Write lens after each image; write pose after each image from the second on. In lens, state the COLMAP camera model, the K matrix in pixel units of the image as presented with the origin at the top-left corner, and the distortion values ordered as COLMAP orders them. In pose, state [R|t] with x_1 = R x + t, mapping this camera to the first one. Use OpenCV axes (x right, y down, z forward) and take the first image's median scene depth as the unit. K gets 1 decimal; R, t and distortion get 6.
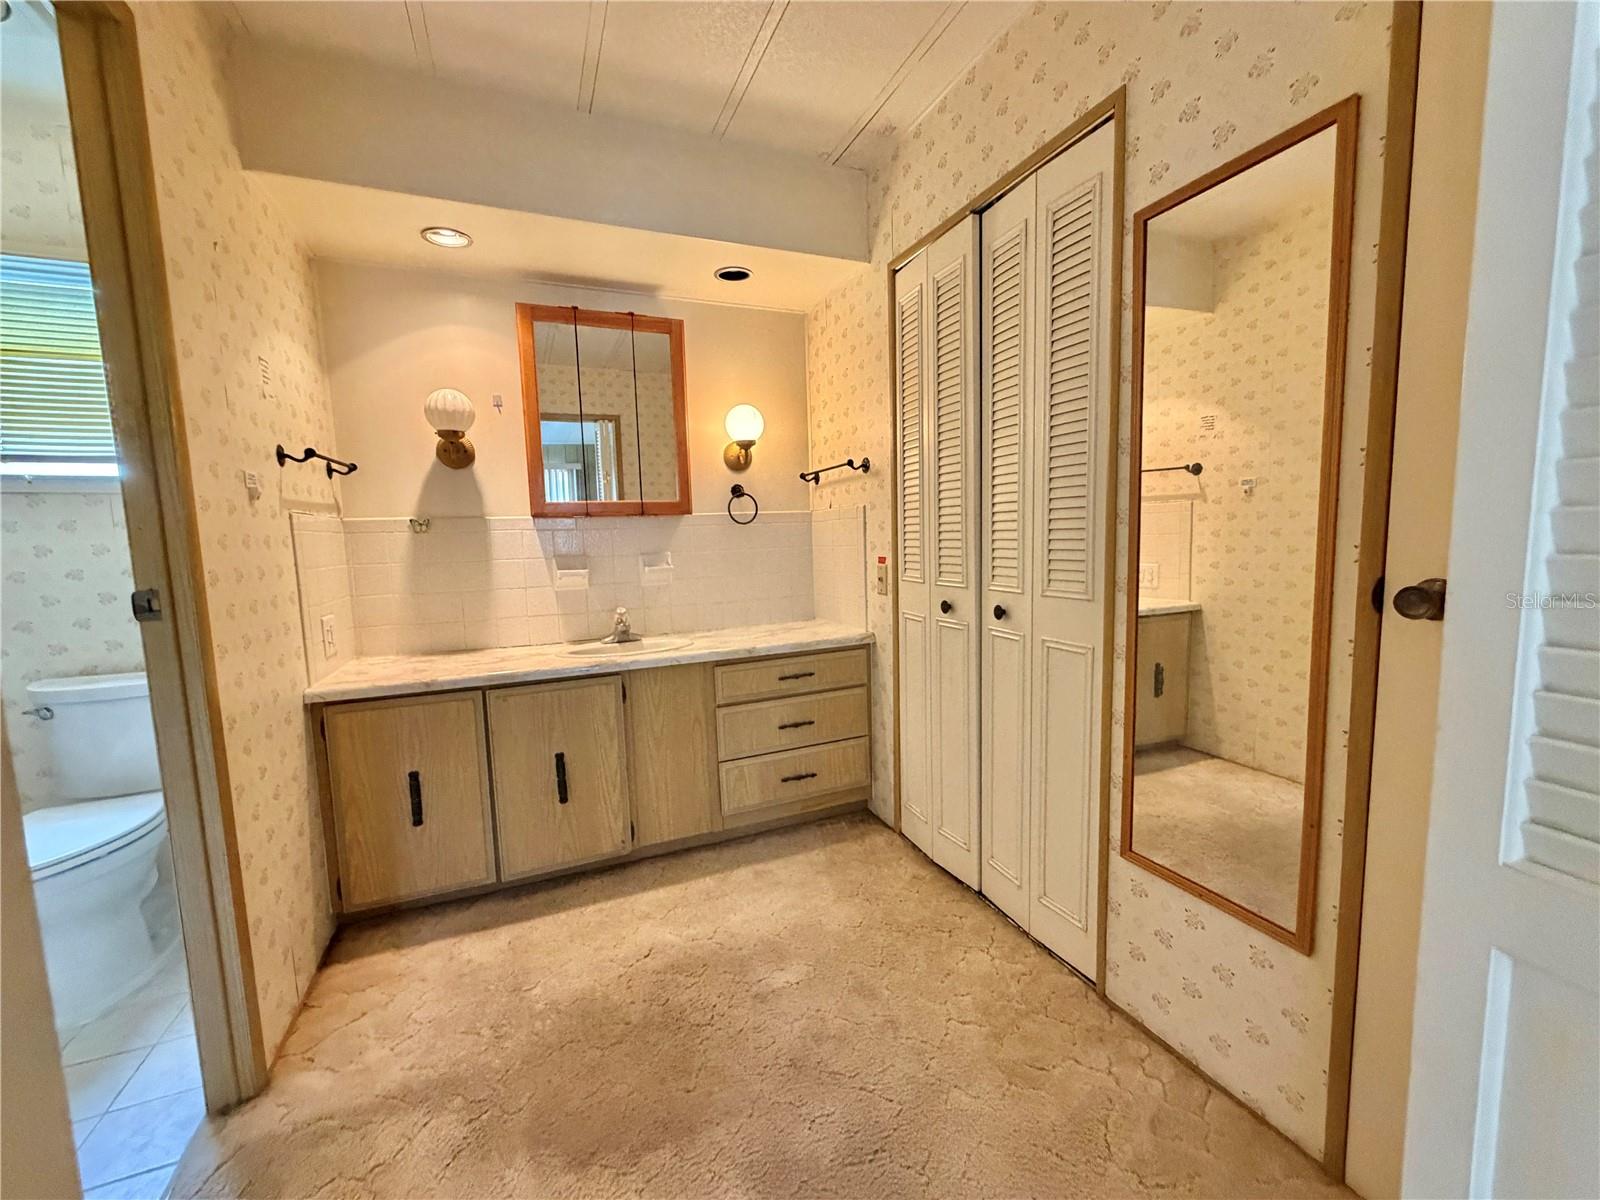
lens RADIAL K [[639.1, 0, 798.3], [0, 639.1, 600.6], [0, 0, 1]] dist [0.000425, 0.000029]
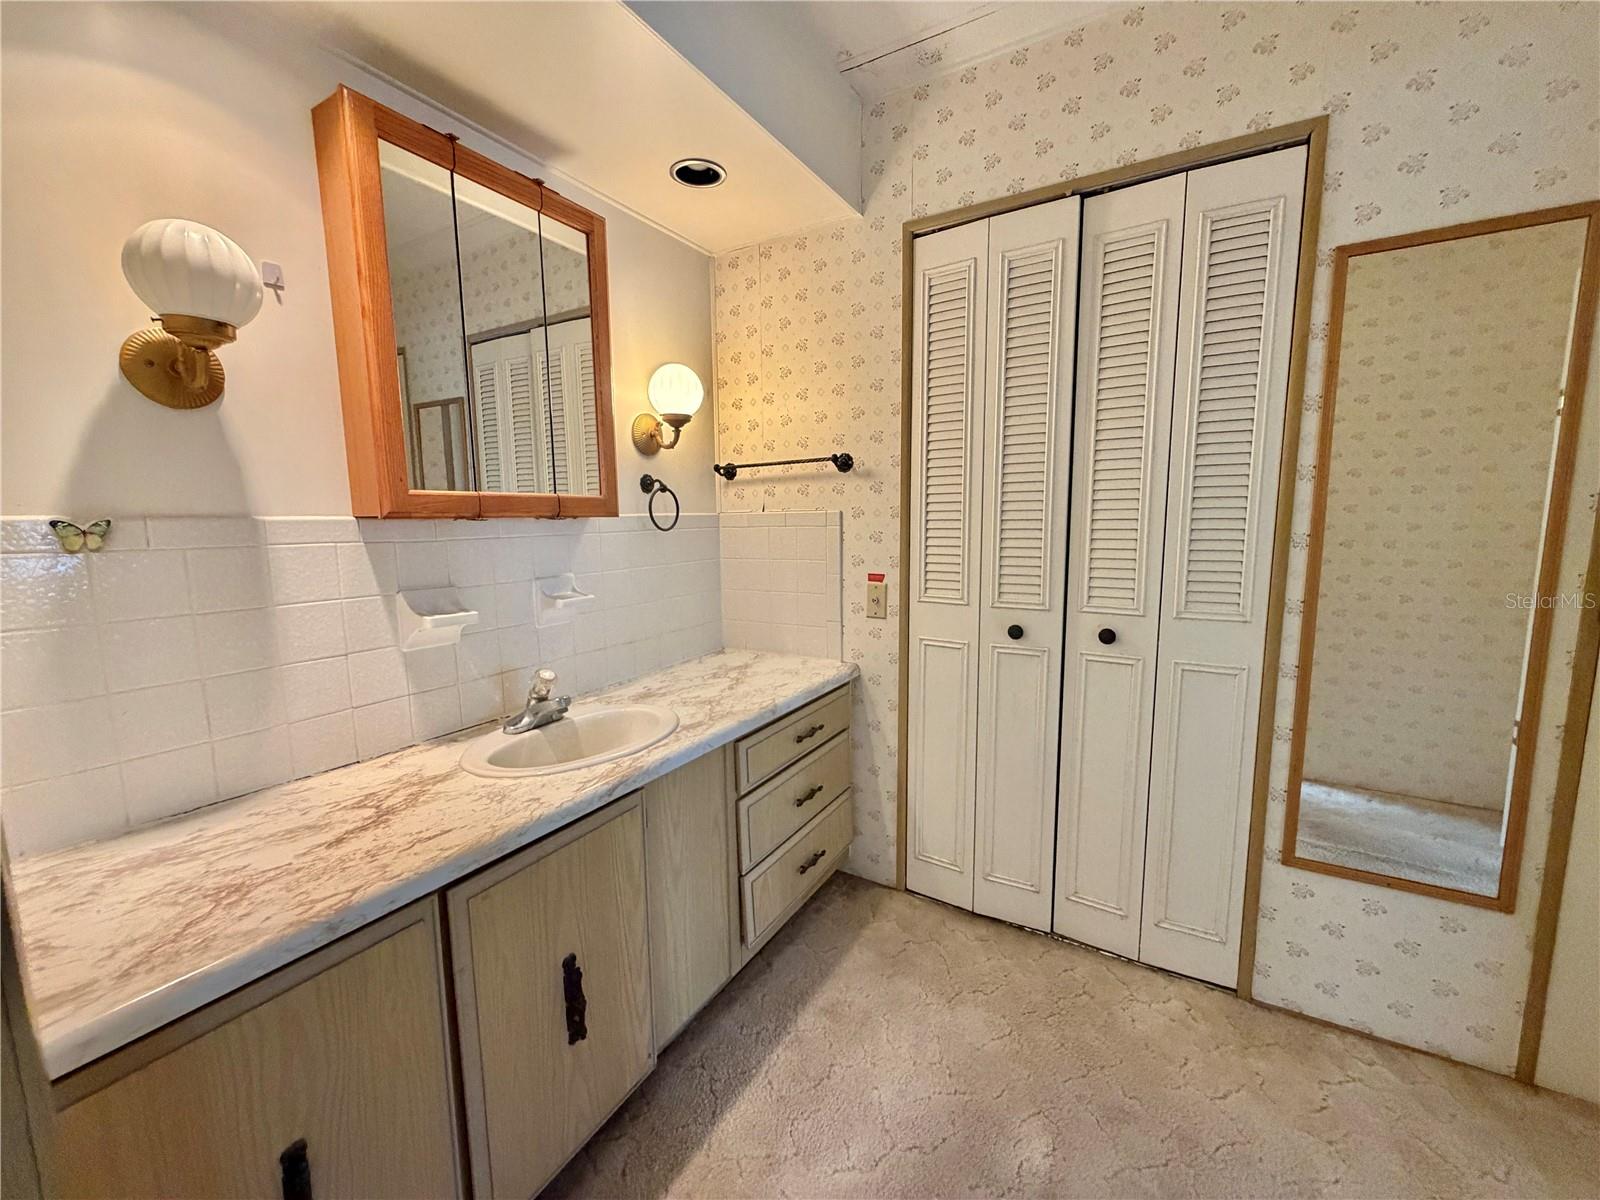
lens RADIAL K [[639.1, 0, 798.3], [0, 639.1, 600.6], [0, 0, 1]] dist [0.000425, 0.000029]
pose [[0.808785, -0.056114, 0.585421, -0.491927], [0.049179, 0.998404, 0.027757, -0.067767], [-0.586045, 0.006341, 0.810254, 0.416614]]
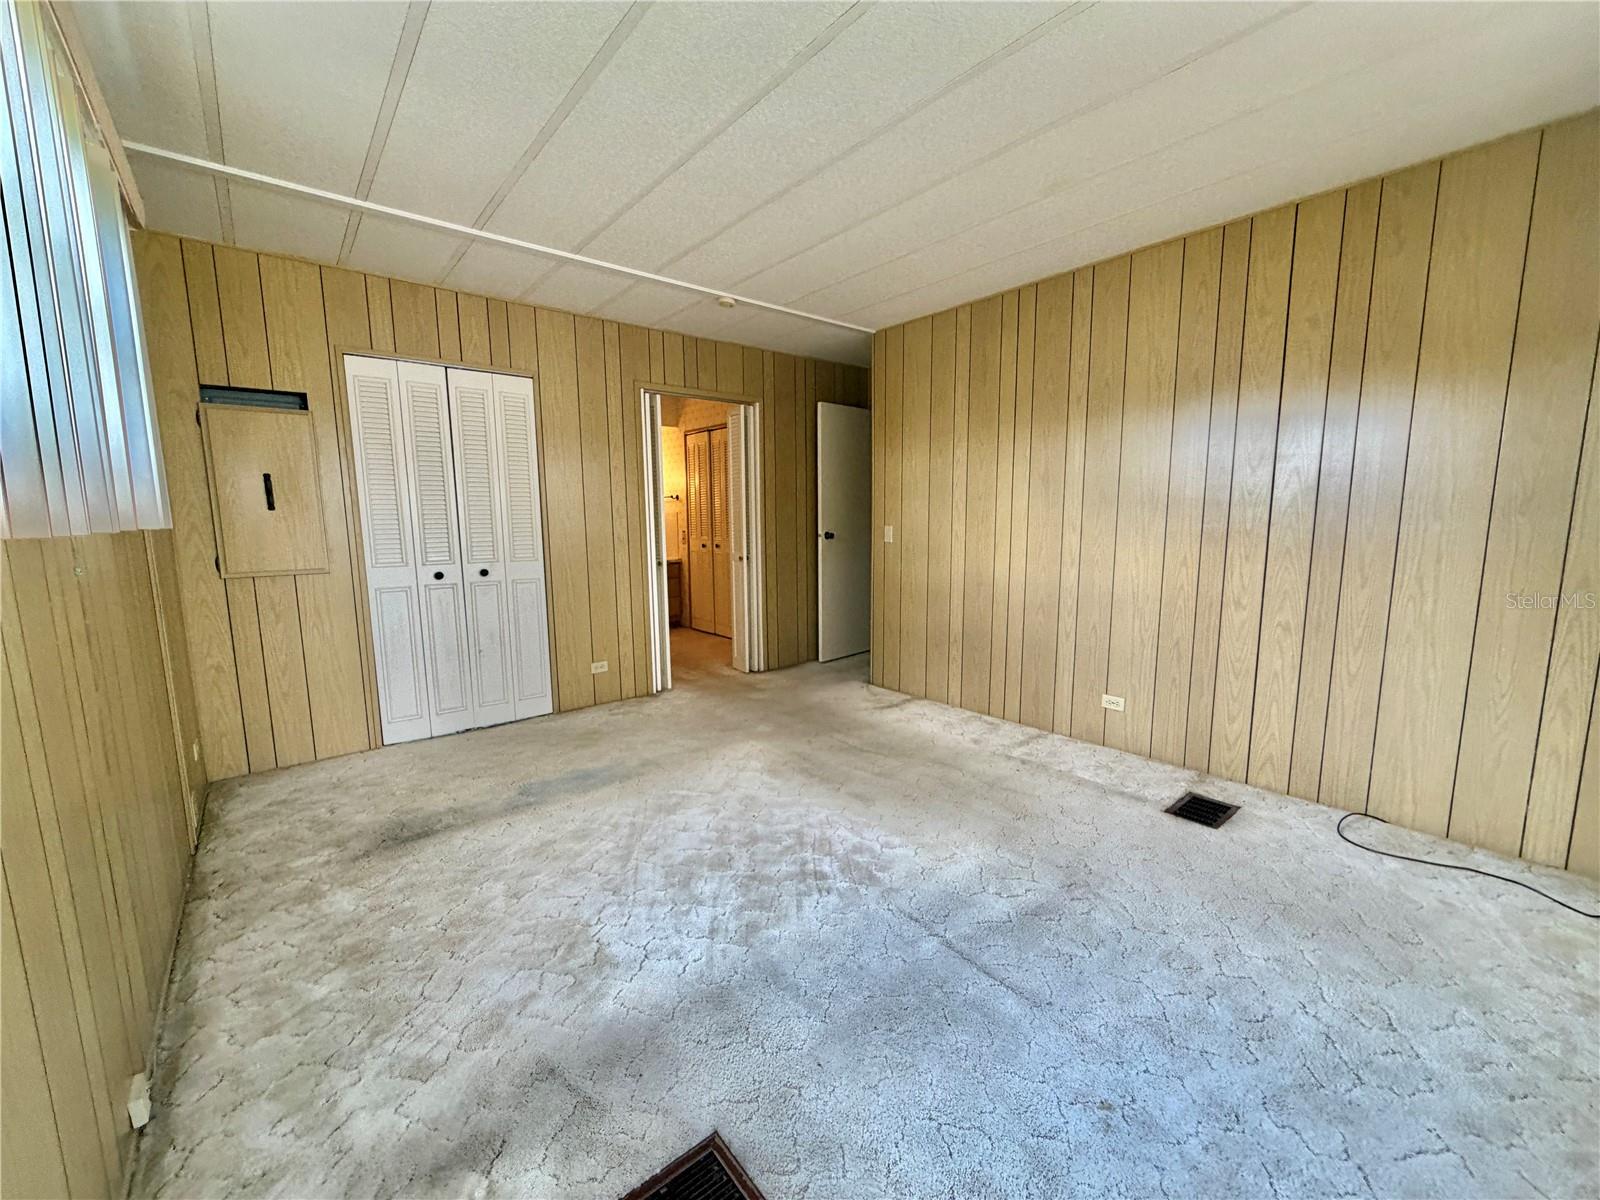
lens RADIAL K [[639.1, 0, 798.3], [0, 639.1, 600.6], [0, 0, 1]] dist [0.000425, 0.000029]
pose [[0.957792, -0.019812, 0.286778, -0.220290], [0.012779, 0.999570, 0.026376, 0.189958], [-0.287178, -0.021598, 0.957634, -2.043389]]
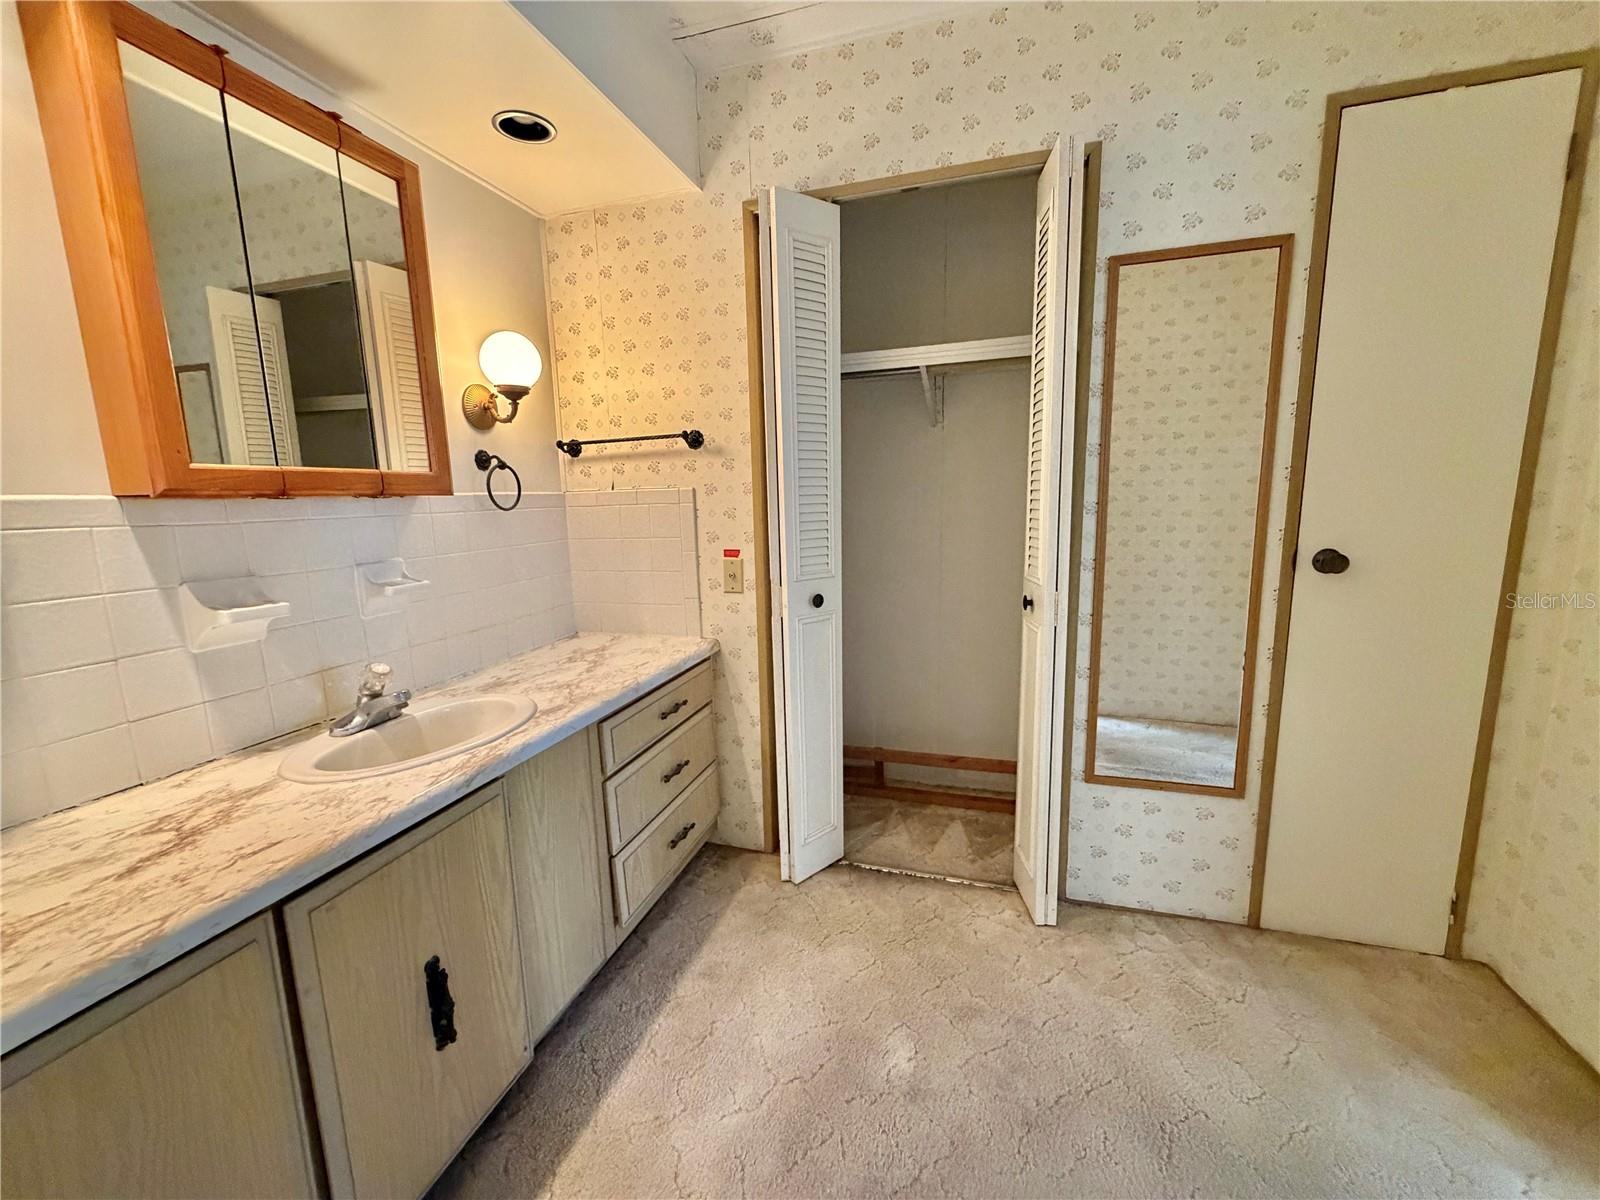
lens RADIAL K [[639.1, 0, 798.3], [0, 639.1, 600.6], [0, 0, 1]] dist [0.000425, 0.000029]
pose [[0.648728, -0.107931, 0.753328, -0.511935], [0.084288, 0.993992, 0.069827, -0.057809], [-0.756339, 0.018198, 0.653927, 0.409932]]
